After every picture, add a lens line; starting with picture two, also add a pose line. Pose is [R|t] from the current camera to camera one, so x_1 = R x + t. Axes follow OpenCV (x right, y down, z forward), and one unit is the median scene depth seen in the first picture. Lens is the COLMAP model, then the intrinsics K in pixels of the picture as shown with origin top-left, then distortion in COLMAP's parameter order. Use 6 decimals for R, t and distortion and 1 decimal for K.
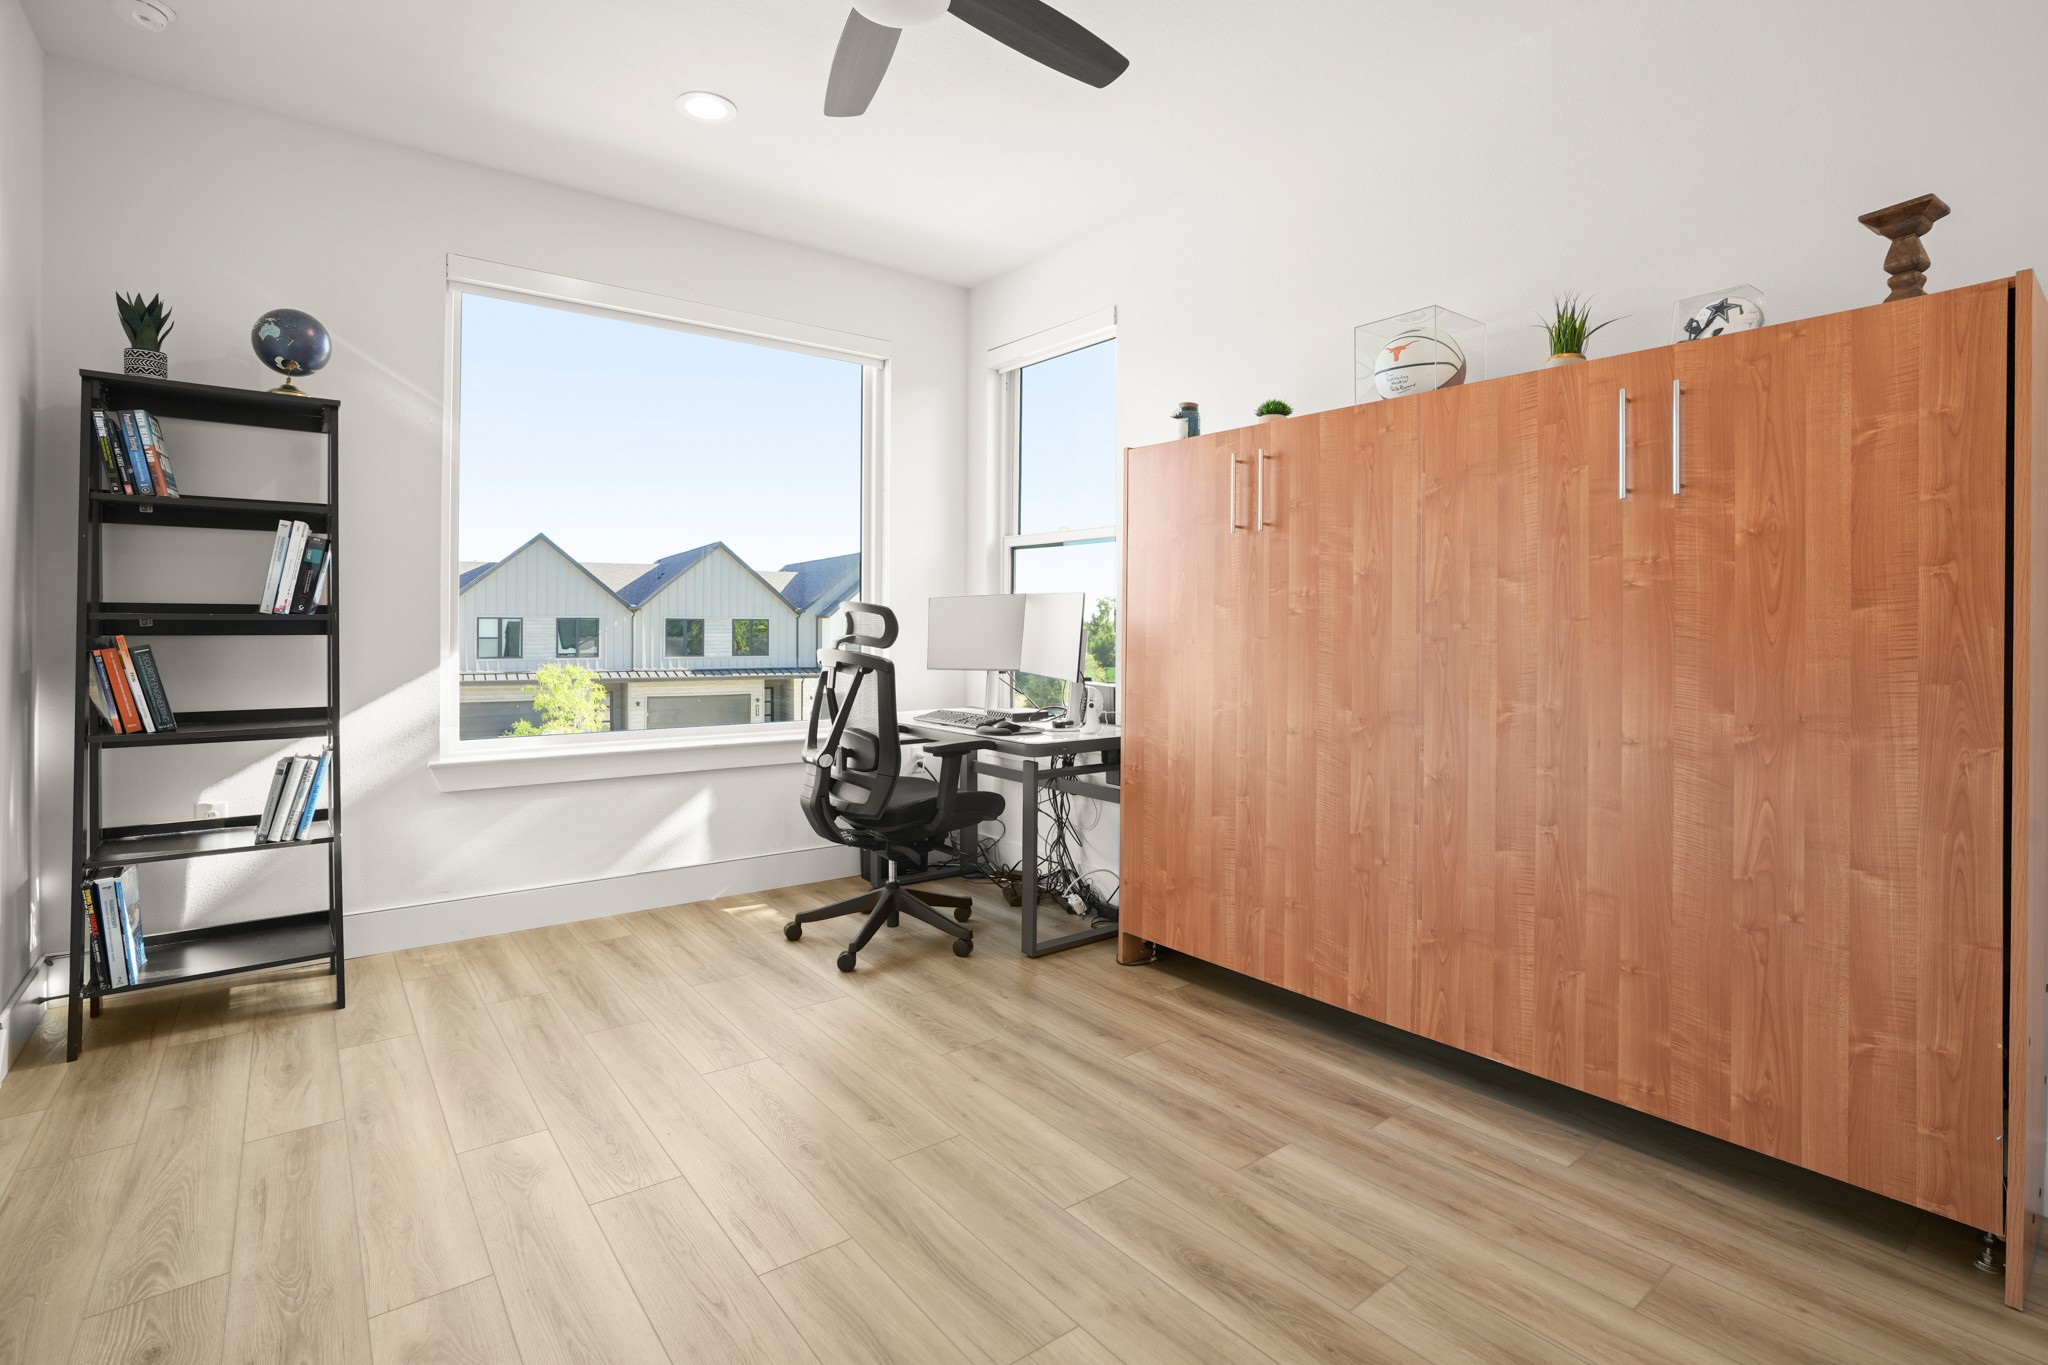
lens RADIAL K [[964.9, 0, 1041.3], [0, 964.9, 620.0], [0, 0, 1]] dist [-0.064325, 0.021514]
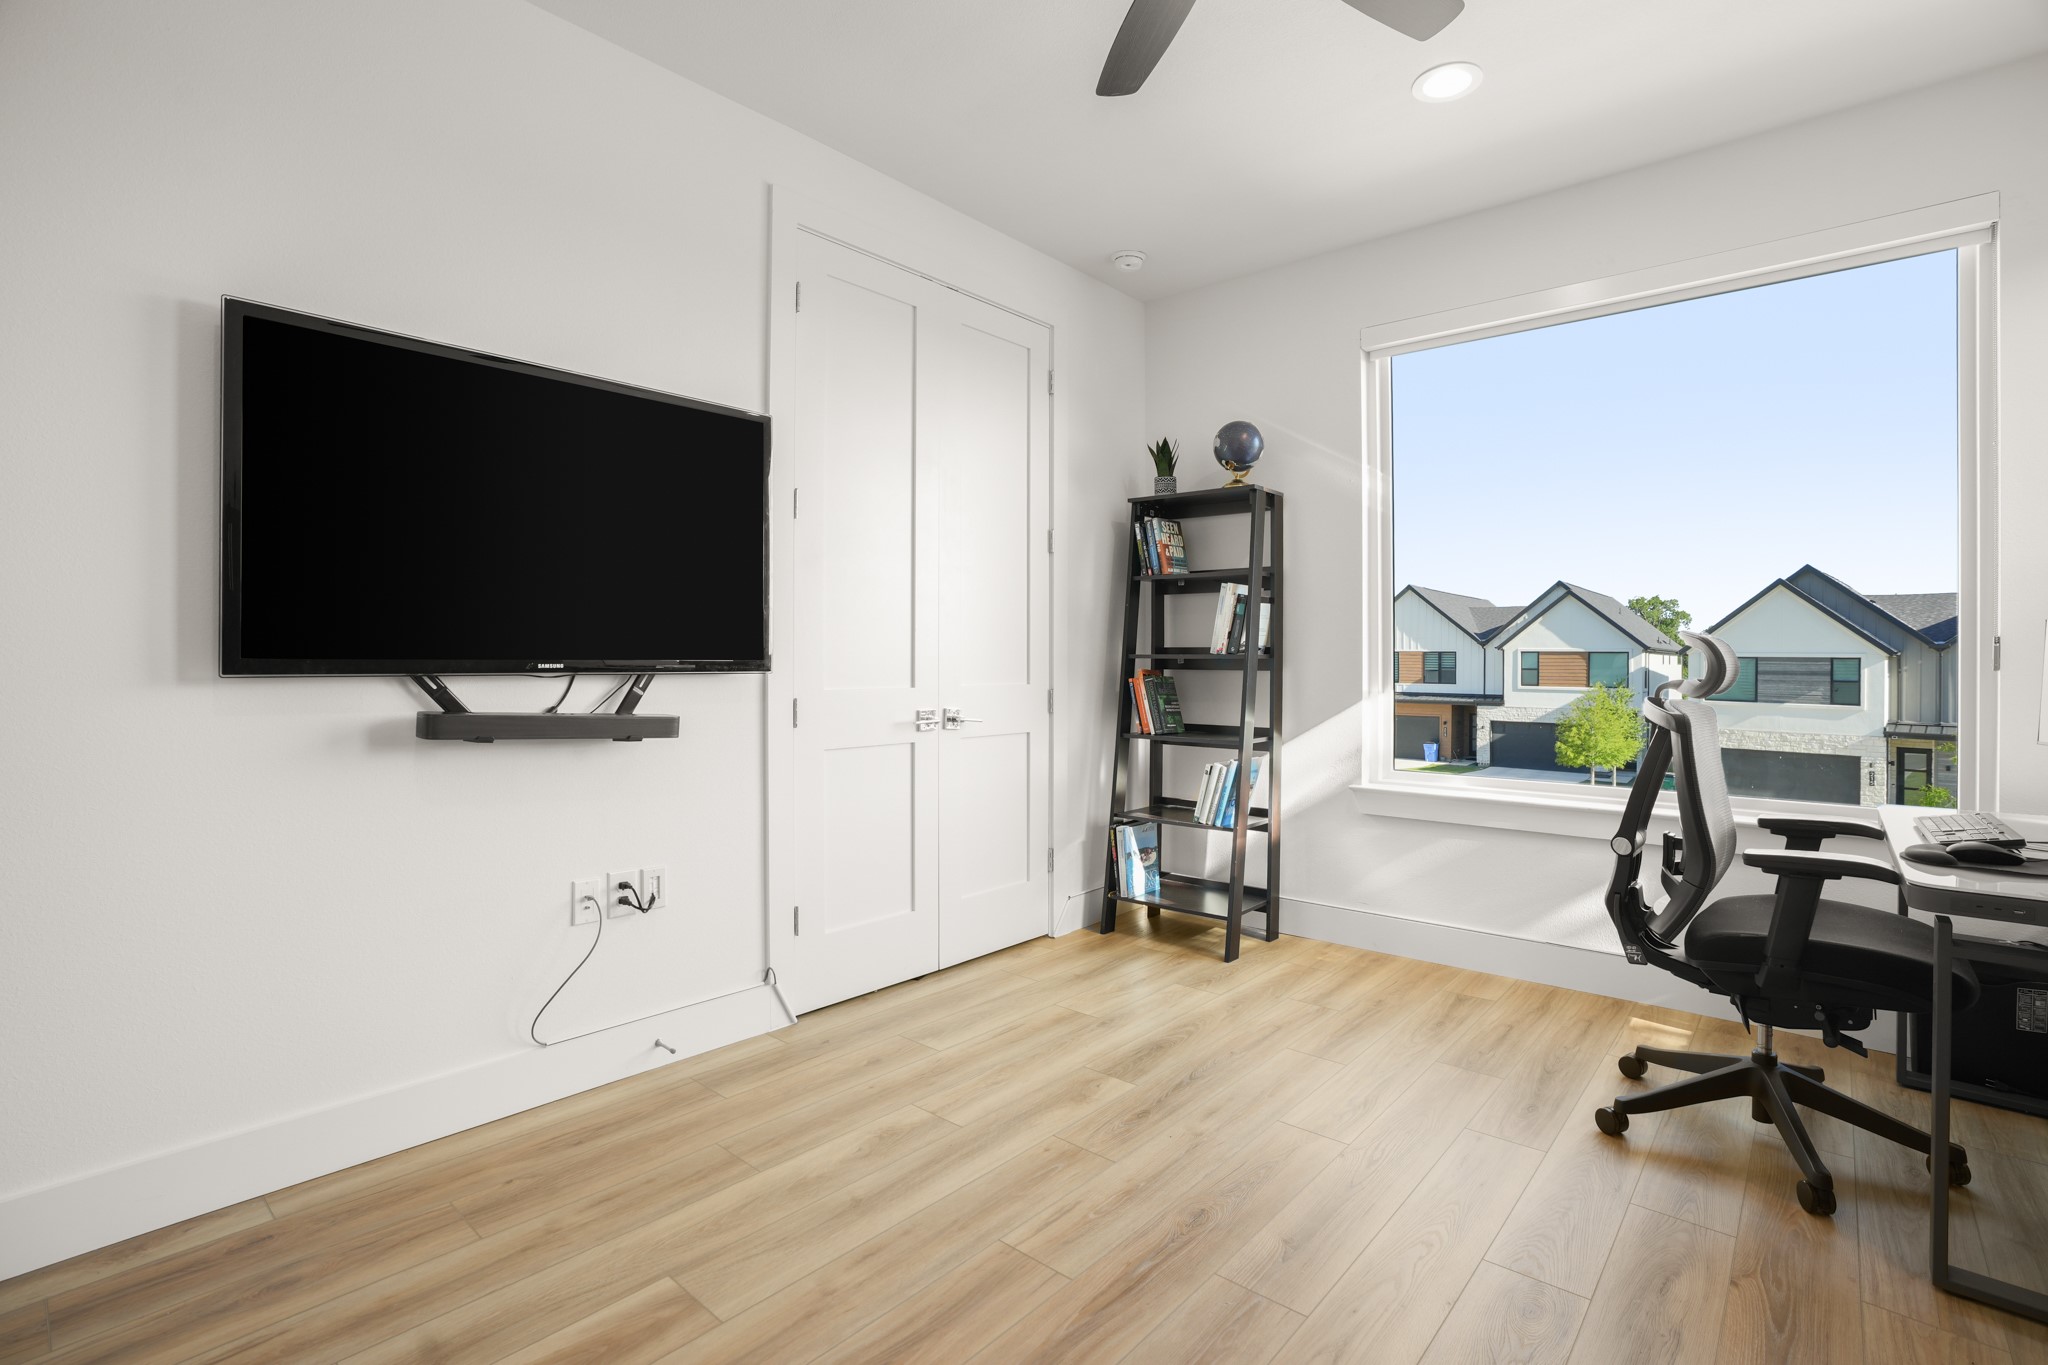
lens RADIAL K [[964.9, 0, 1039.3], [0, 964.9, 664.6], [0, 0, 1]] dist [-0.064325, 0.021514]
pose [[0.182026, 0.001760, -0.983292, 0.472075], [0.000042, 0.999998, 0.001798, 0.005648], [0.983294, -0.000368, 0.182026, 0.486099]]
